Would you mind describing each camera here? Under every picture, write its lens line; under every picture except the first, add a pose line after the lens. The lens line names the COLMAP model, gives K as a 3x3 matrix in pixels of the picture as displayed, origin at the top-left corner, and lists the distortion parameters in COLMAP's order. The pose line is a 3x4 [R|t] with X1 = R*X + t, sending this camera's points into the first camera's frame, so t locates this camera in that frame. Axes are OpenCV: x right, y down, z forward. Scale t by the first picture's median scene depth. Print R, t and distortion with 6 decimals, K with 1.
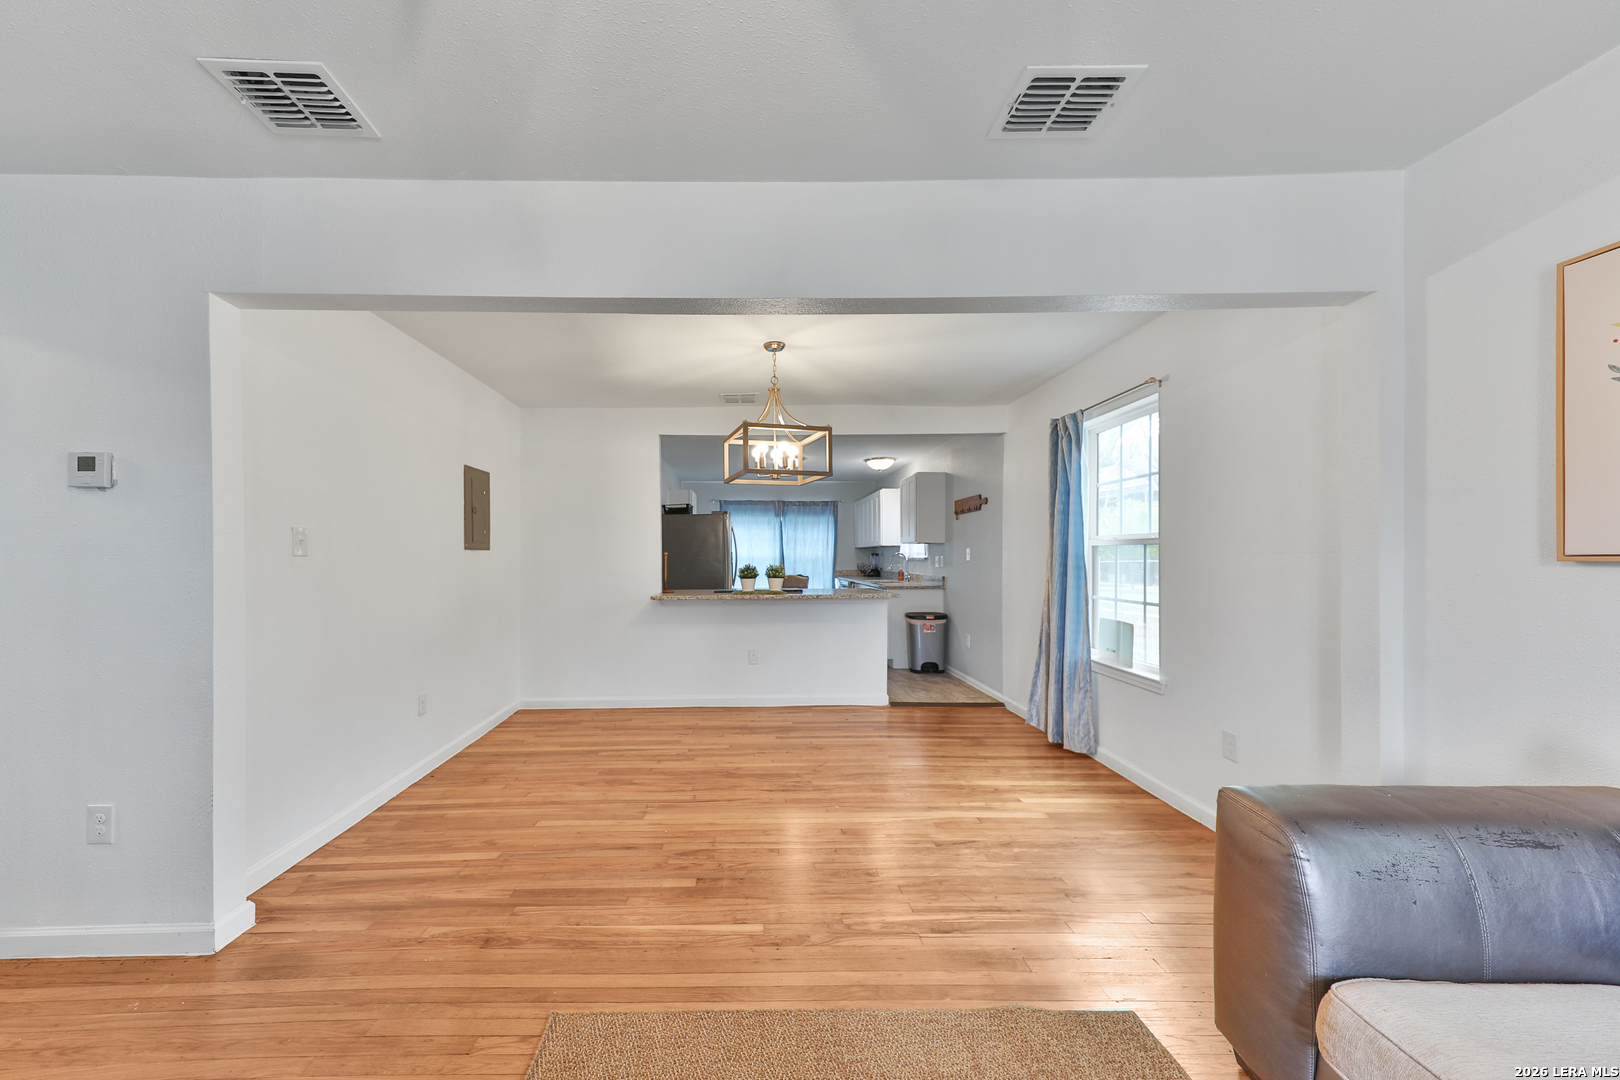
lens RADIAL K [[595.1, 0, 754.9], [0, 595.1, 557.6], [0, 0, 1]] dist [0.010433, -0.000564]
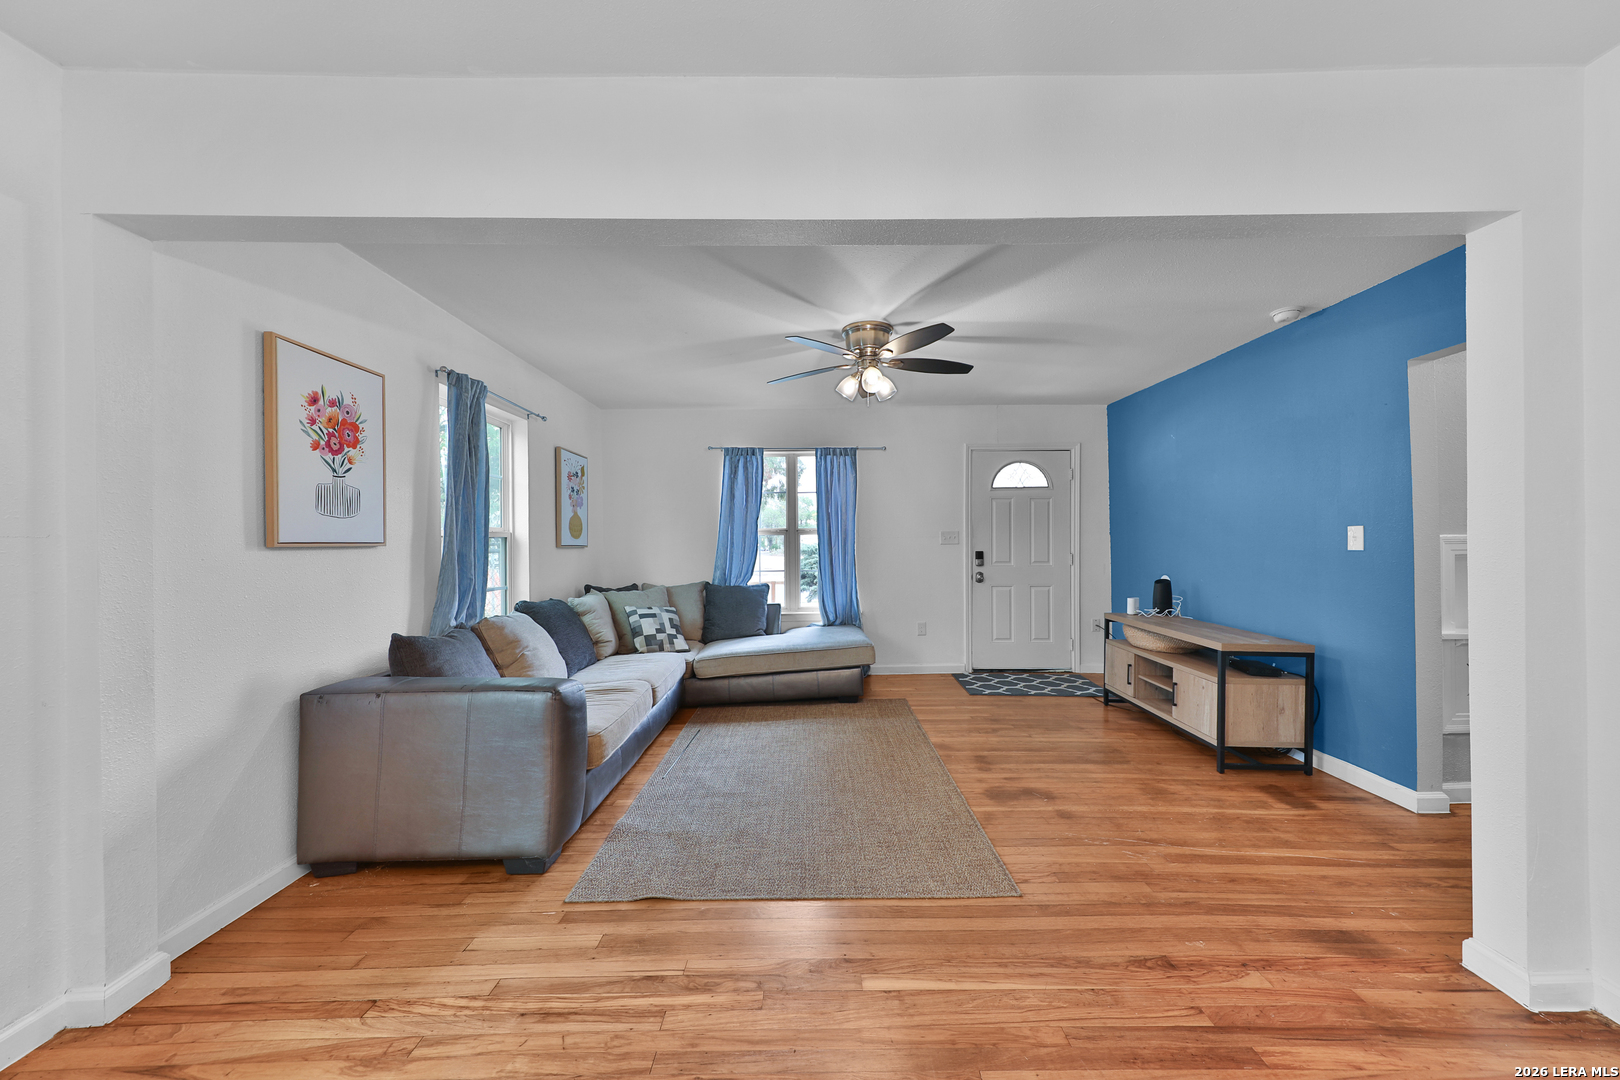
lens RADIAL K [[545.9, 0, 812.1], [0, 545.9, 546.7], [0, 0, 1]] dist [0.010209, -0.002835]
pose [[-0.999809, 0.009059, 0.017295, 0.040002], [0.009187, 0.999931, 0.007335, 0.002777], [-0.017227, 0.007492, -0.999824, 1.069663]]
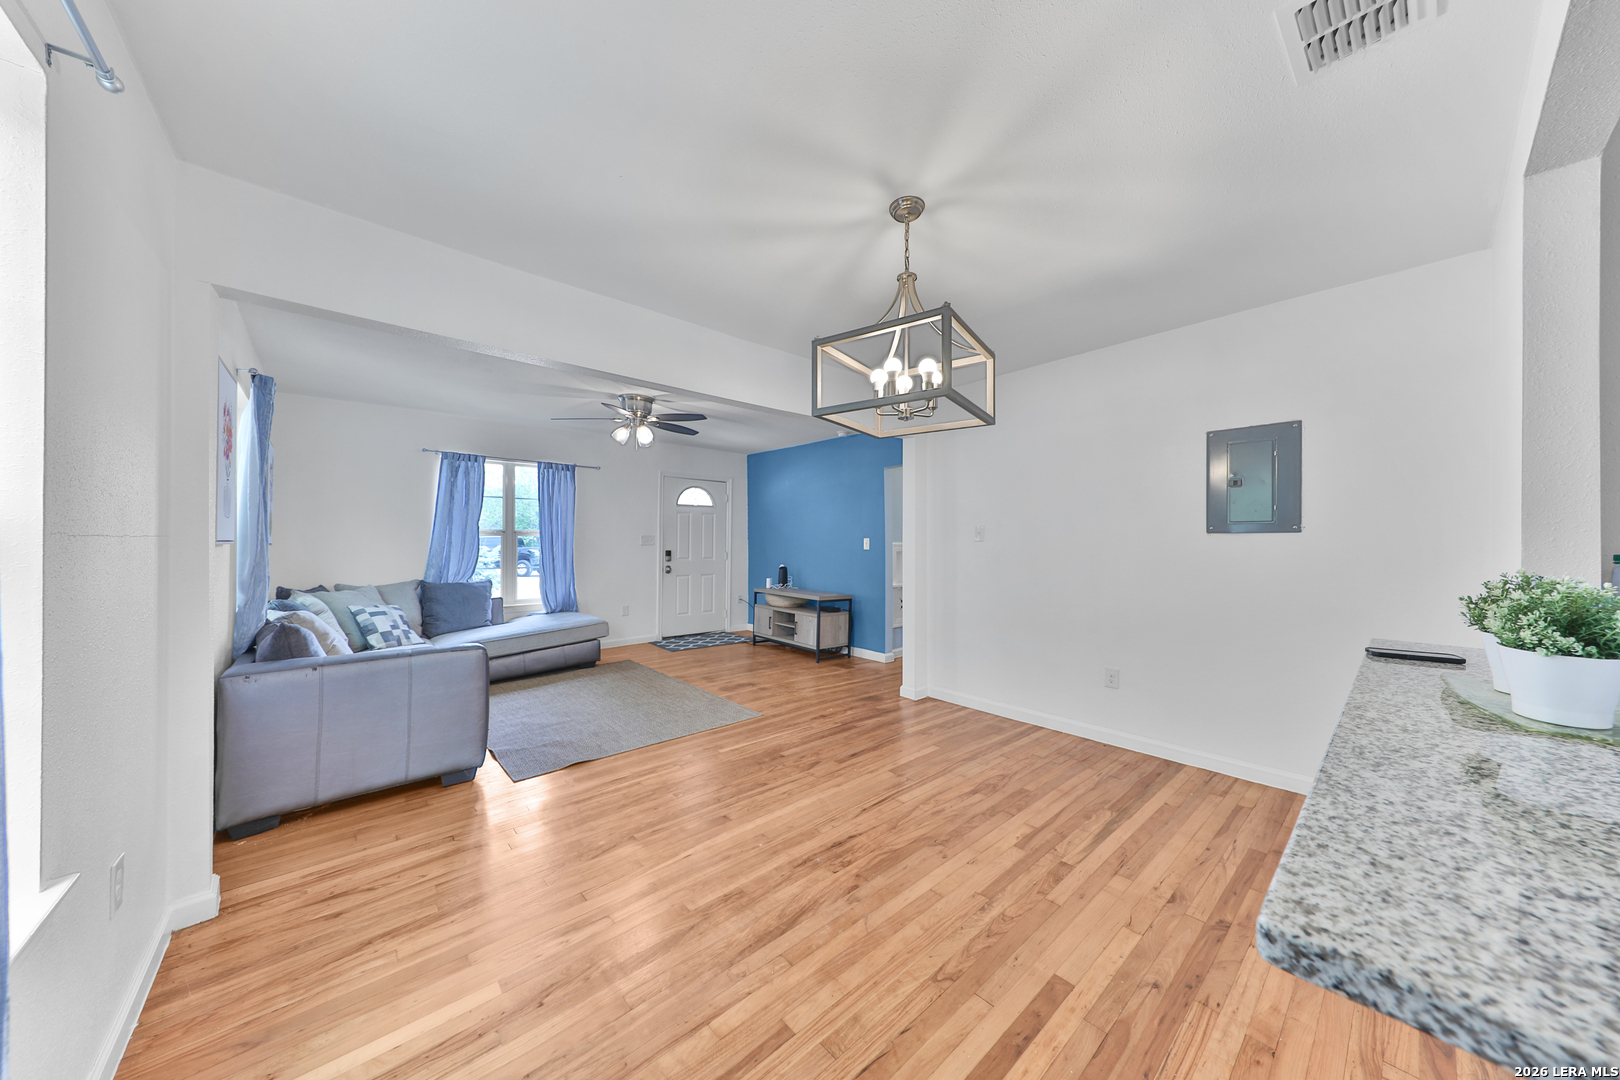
lens RADIAL K [[545.9, 0, 811.5], [0, 545.9, 541.7], [0, 0, 1]] dist [0.010209, -0.002835]
pose [[-0.762715, -0.001151, -0.646734, 0.519194], [-0.001046, 0.999999, -0.000546, -0.000278], [0.646734, 0.000260, -0.762715, 1.464531]]
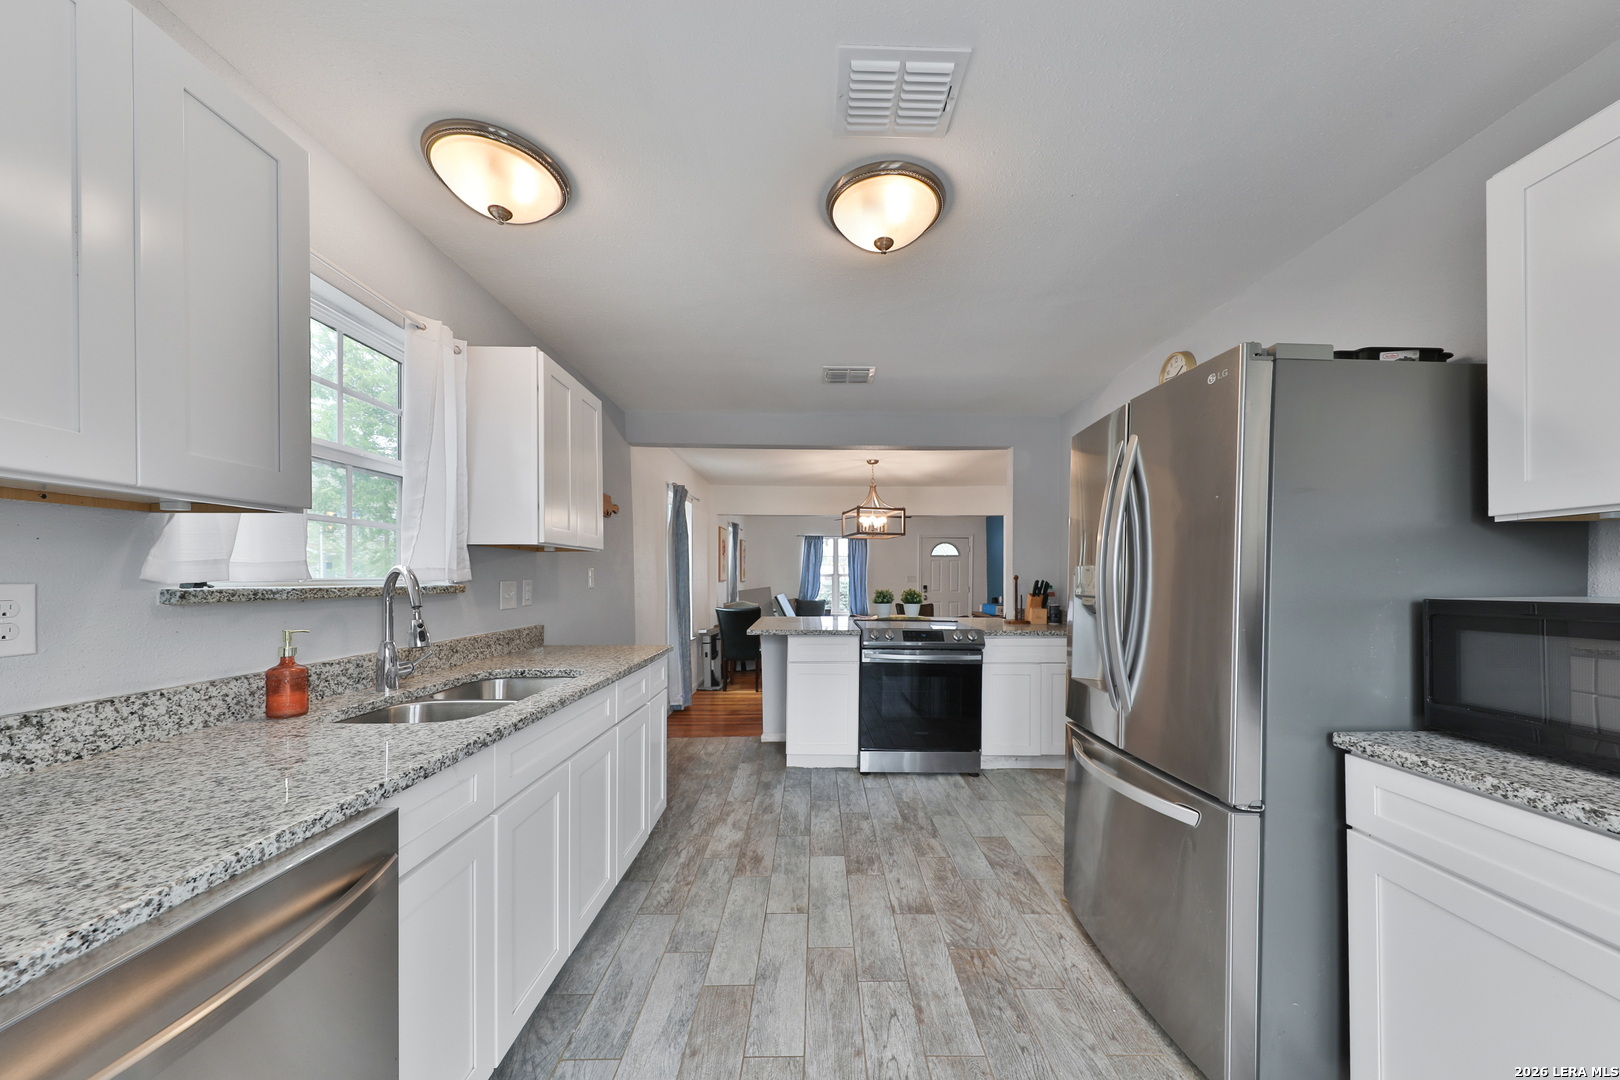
lens RADIAL K [[545.9, 0, 805.8], [0, 545.9, 581.7], [0, 0, 1]] dist [0.010209, -0.002835]
pose [[-0.999093, 0.001945, 0.042529, 0.165581], [0.002101, 0.999991, 0.003634, -0.004900], [-0.042521, 0.003720, -0.999089, 2.767638]]
